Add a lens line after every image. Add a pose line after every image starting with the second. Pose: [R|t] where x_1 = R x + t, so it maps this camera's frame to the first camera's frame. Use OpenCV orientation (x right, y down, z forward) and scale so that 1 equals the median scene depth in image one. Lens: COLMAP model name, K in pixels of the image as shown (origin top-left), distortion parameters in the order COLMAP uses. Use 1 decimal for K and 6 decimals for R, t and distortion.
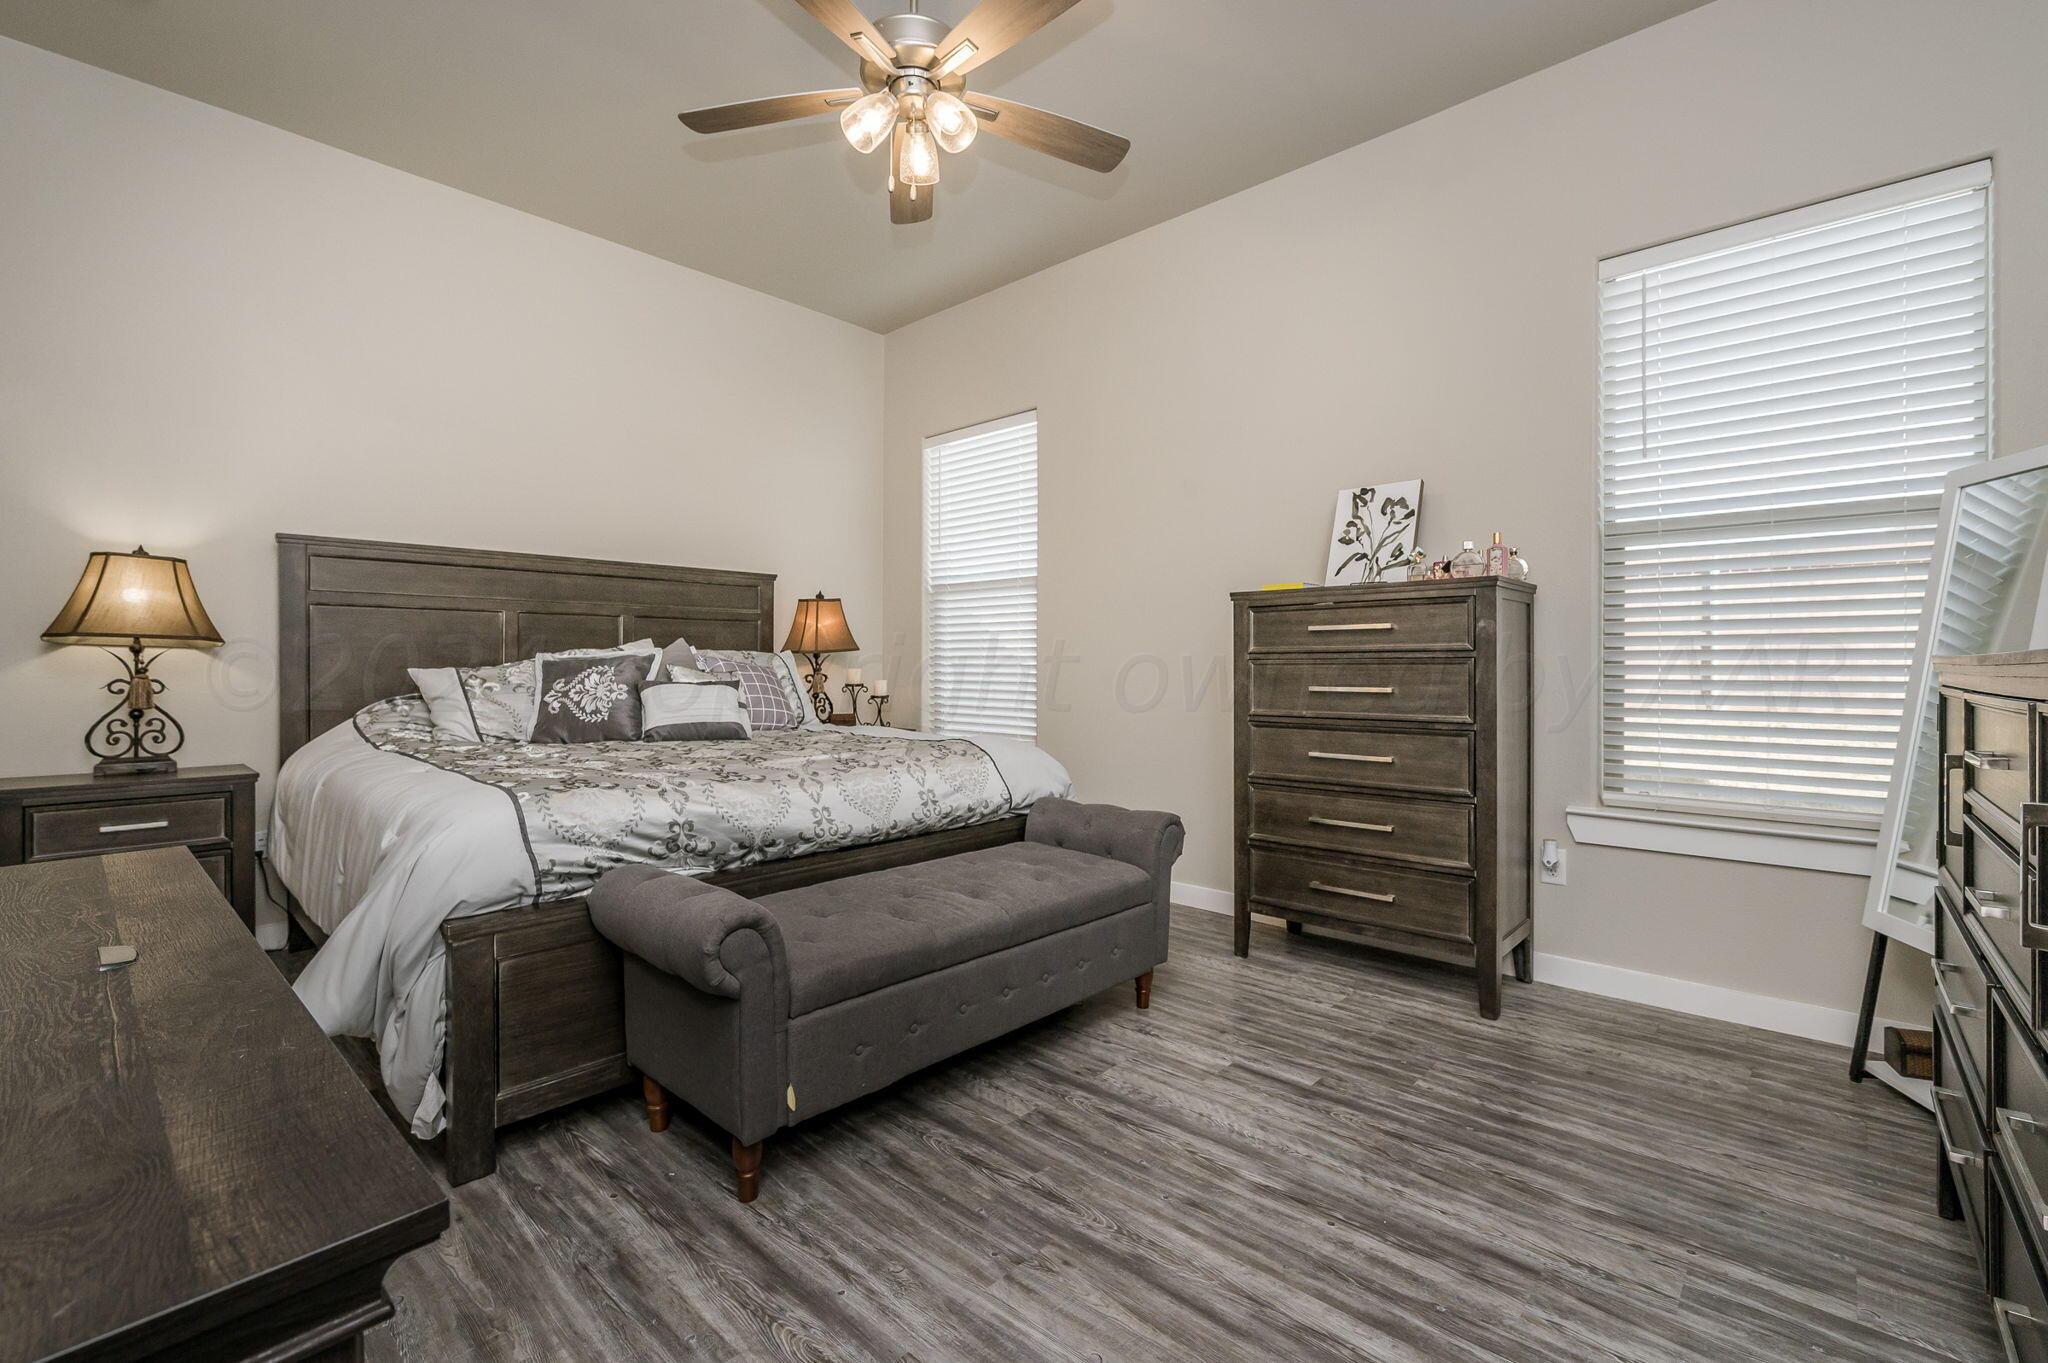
lens RADIAL K [[890.9, 0, 1010.6], [0, 890.9, 668.1], [0, 0, 1]] dist [0.001113, 0.000447]
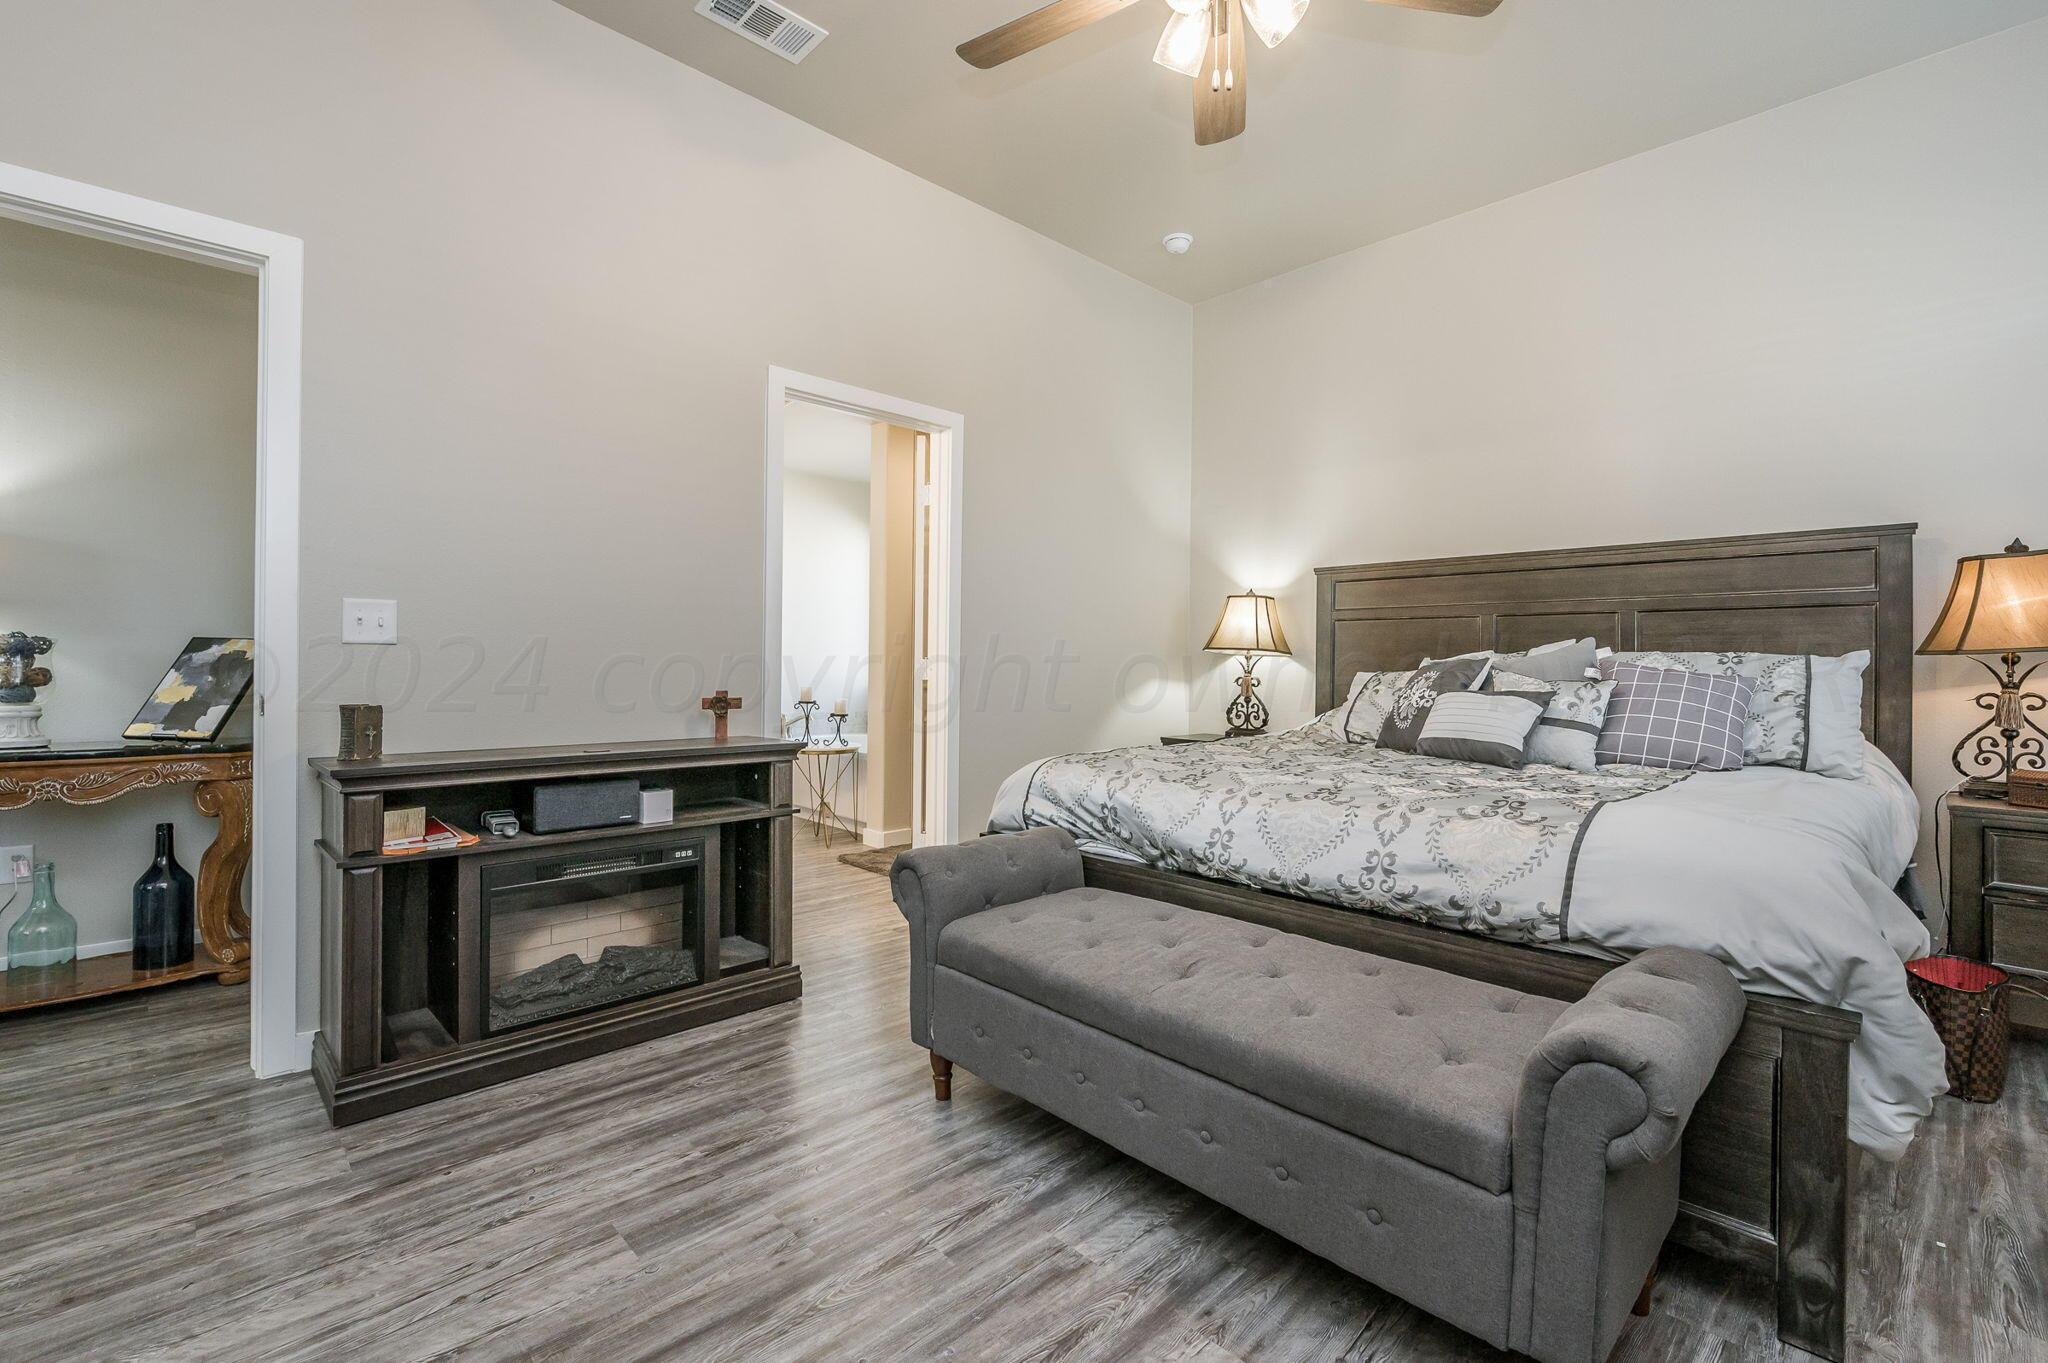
lens RADIAL K [[890.9, 0, 1010.6], [0, 890.9, 668.1], [0, 0, 1]] dist [0.001113, 0.000447]
pose [[-0.049561, 0.001483, -0.998770, 0.646377], [-0.018391, 0.999828, 0.002397, 0.000633], [0.998602, 0.018488, -0.049525, 0.805837]]
